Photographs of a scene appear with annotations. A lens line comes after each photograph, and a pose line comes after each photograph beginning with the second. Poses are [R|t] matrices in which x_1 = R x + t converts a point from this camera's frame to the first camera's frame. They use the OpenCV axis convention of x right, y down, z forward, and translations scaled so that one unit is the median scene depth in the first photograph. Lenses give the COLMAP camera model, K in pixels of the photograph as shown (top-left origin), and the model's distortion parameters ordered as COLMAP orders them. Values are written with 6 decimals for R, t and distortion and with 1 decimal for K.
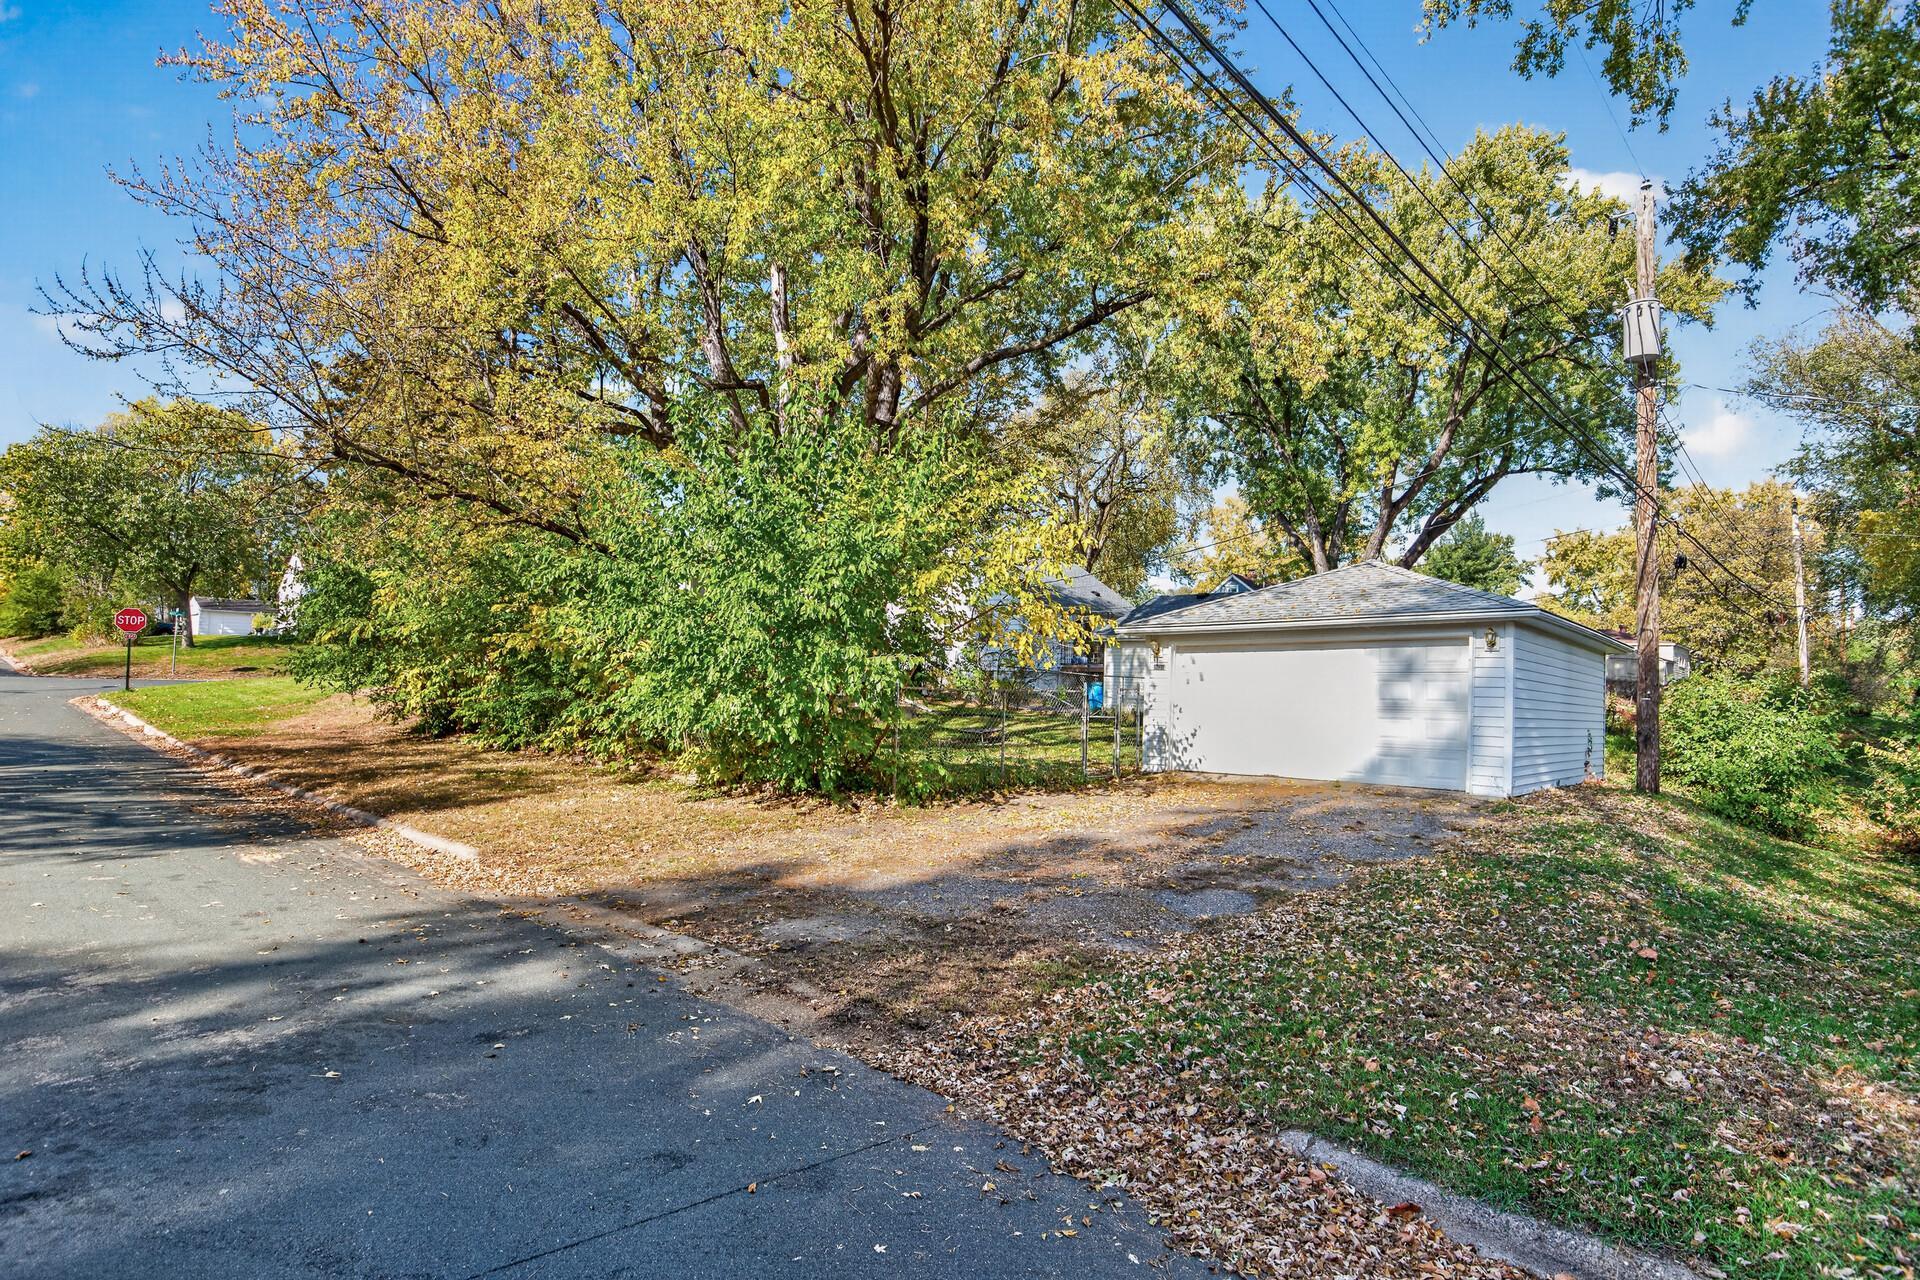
lens RADIAL K [[879.3, 0, 990.0], [0, 879.3, 696.5], [0, 0, 1]] dist [0.000493, 0.000096]
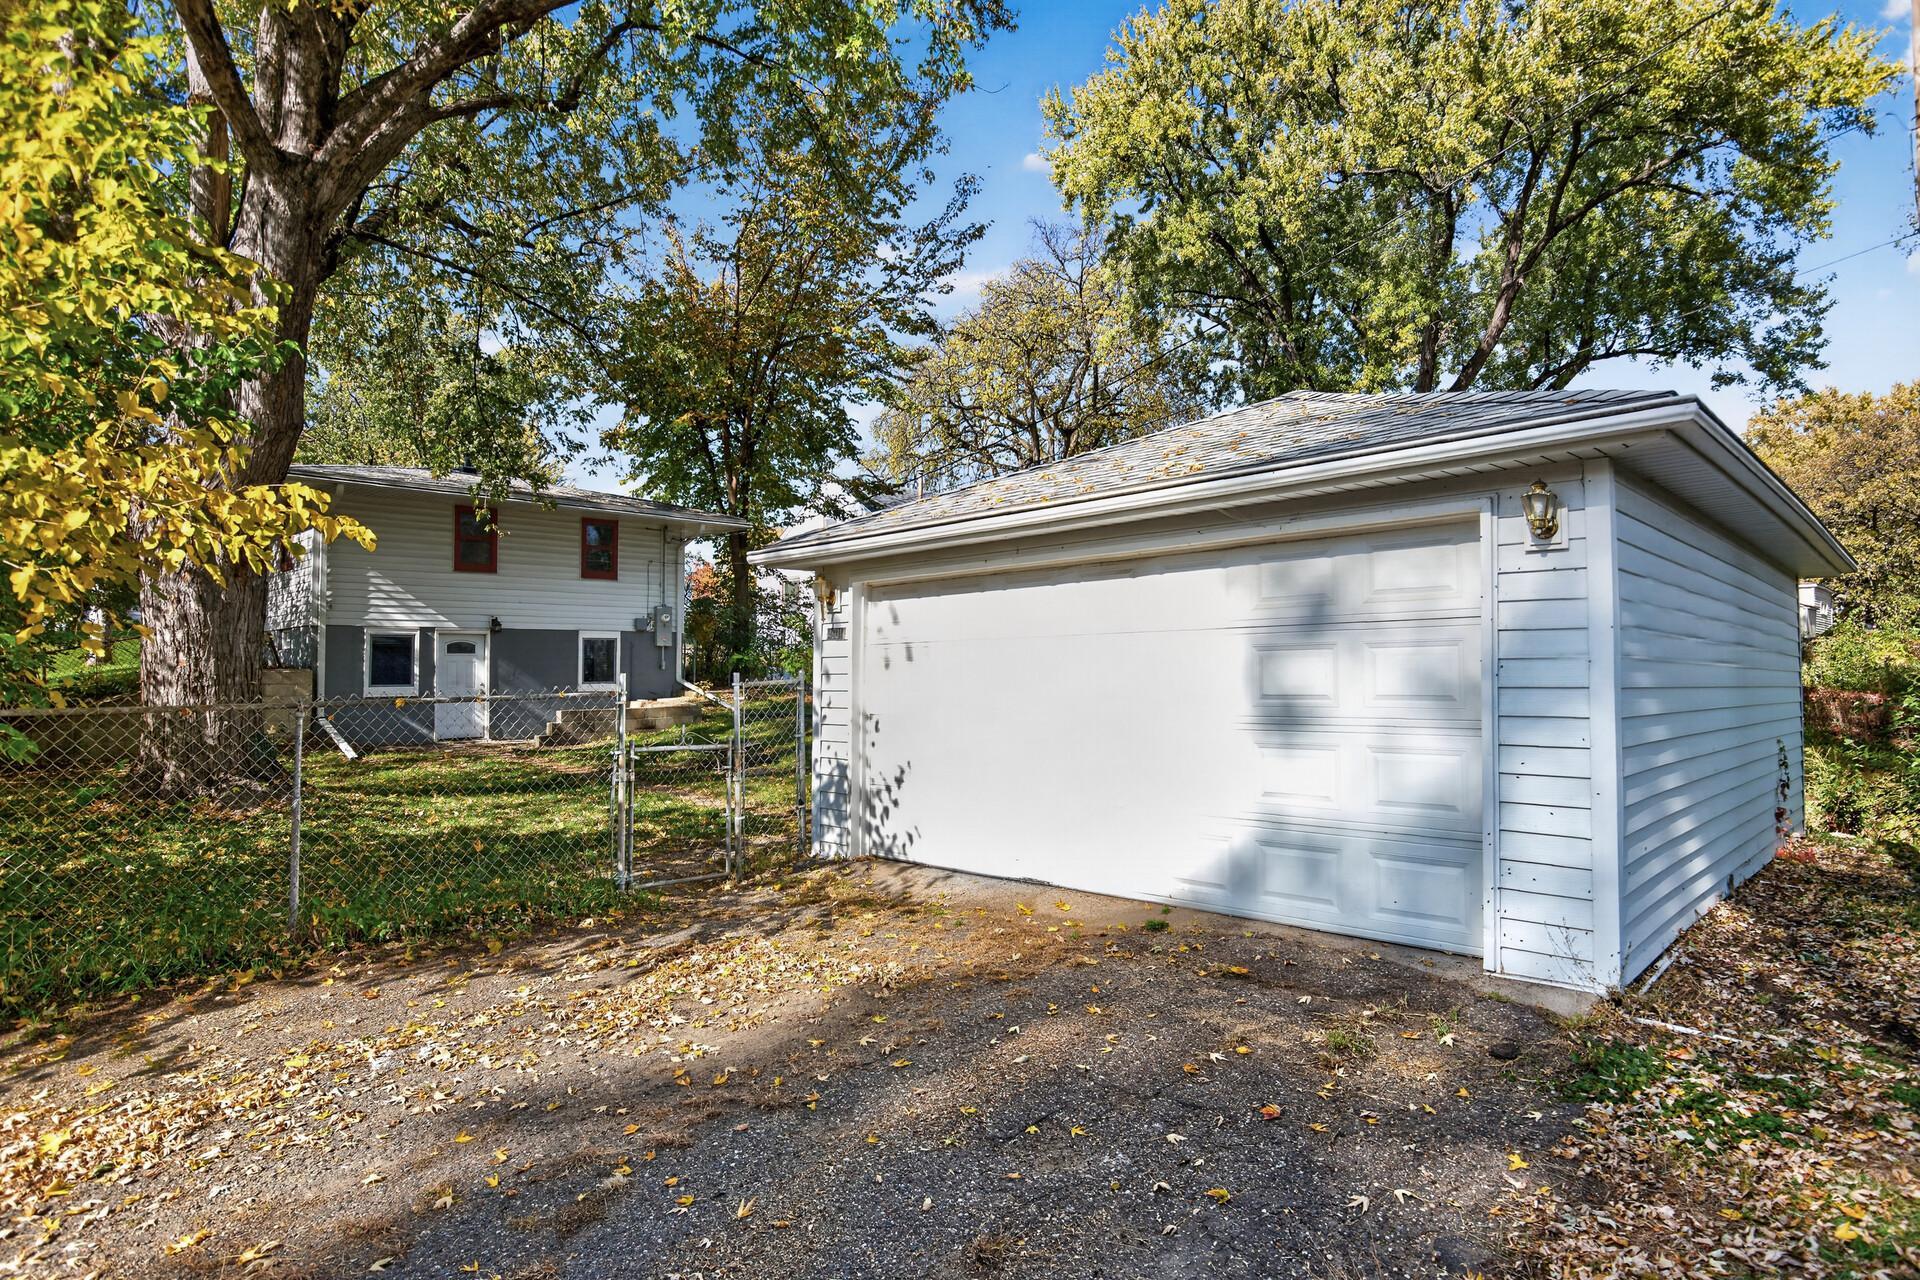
lens RADIAL K [[1034.8, 0, 953.3], [0, 1034.8, 673.1], [0, 0, 1]] dist [-0.000051, 0.000906]
pose [[0.999157, -0.031704, -0.026078, 0.258648], [0.031576, 0.999487, -0.005294, -0.007351], [0.026233, 0.004466, 0.999646, 0.438537]]
